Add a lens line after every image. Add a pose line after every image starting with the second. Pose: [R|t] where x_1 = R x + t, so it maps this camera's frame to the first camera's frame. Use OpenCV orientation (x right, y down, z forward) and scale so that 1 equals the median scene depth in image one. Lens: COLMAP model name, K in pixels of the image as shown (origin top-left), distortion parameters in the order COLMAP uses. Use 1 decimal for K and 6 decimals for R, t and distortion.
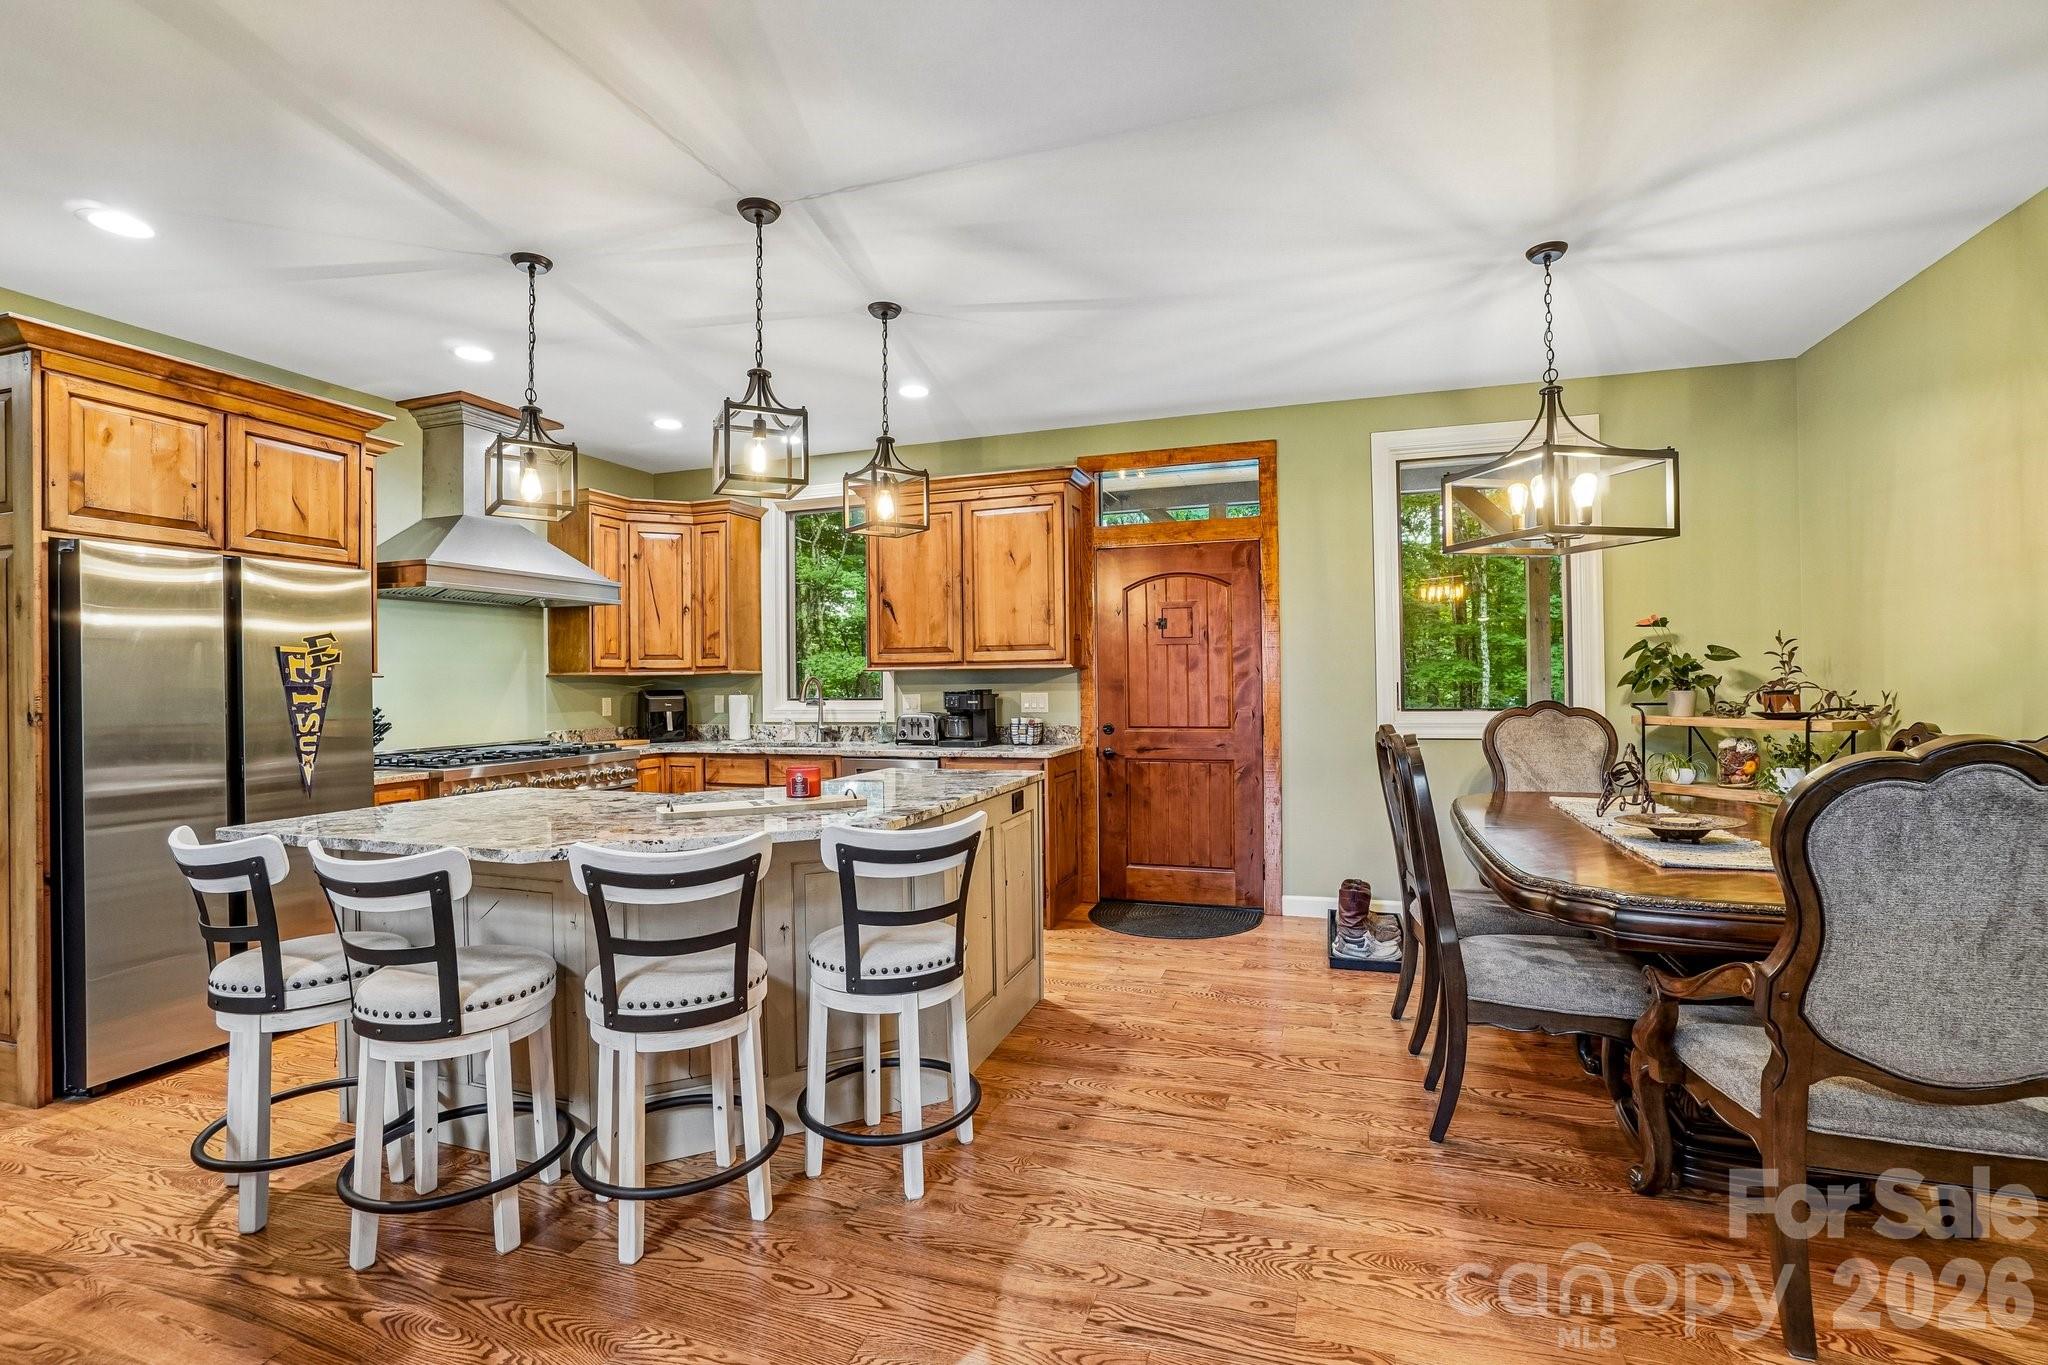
lens RADIAL K [[926.6, 0, 1014.6], [0, 926.6, 677.2], [0, 0, 1]] dist [-0.048040, 0.021438]
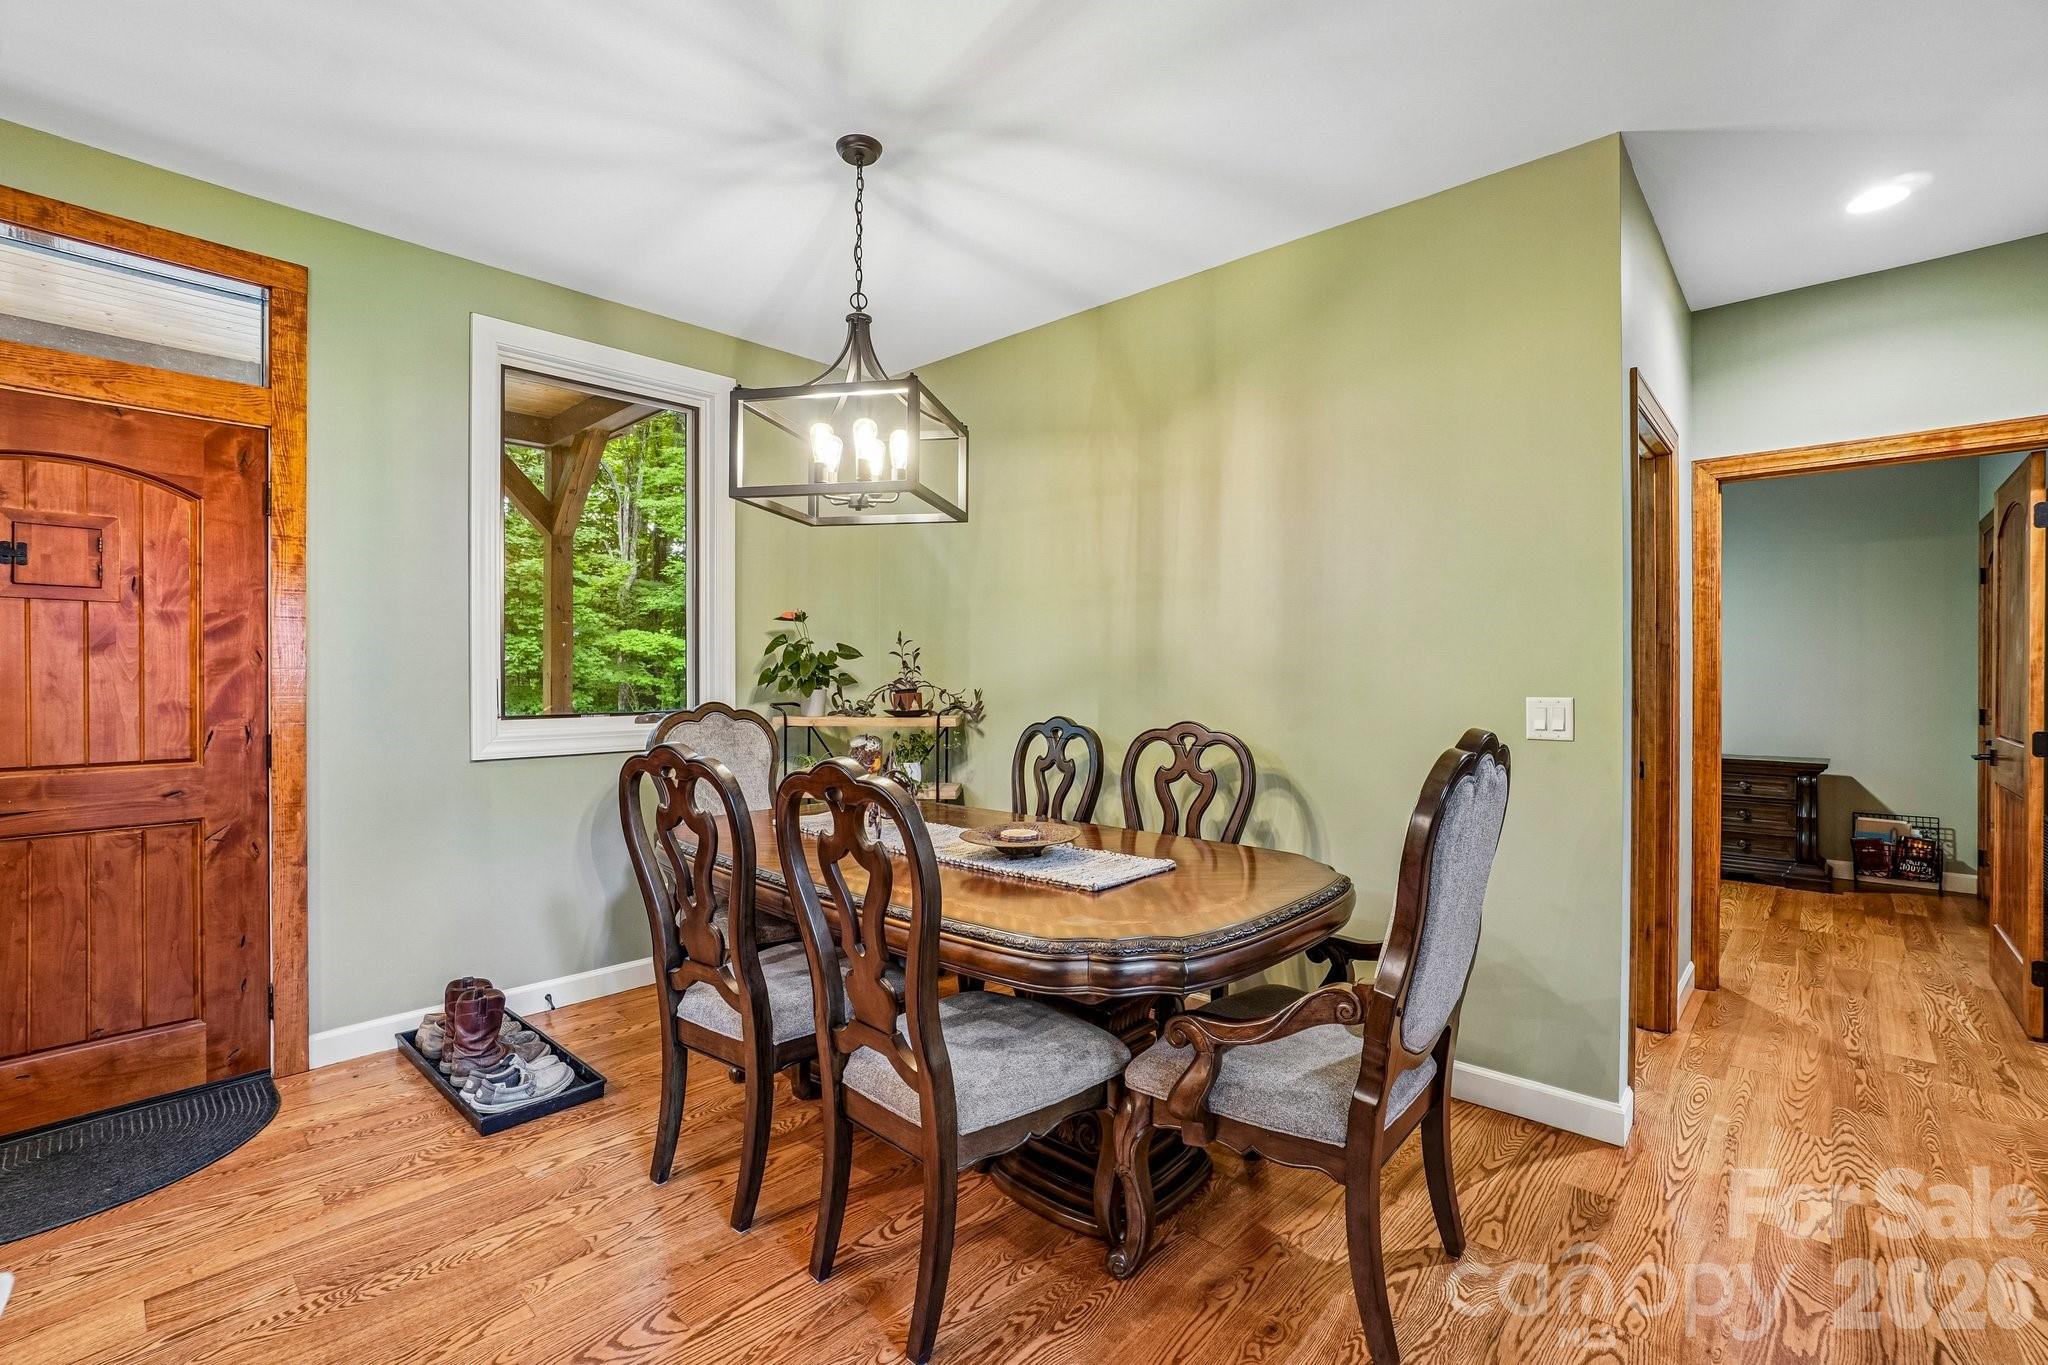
lens RADIAL K [[926.6, 0, 1014.6], [0, 926.6, 677.2], [0, 0, 1]] dist [-0.048040, 0.021438]
pose [[0.395397, 0.007932, 0.918476, -0.066525], [-0.010424, 0.999937, -0.004148, 0.002881], [-0.918451, -0.007935, 0.395455, 0.347665]]
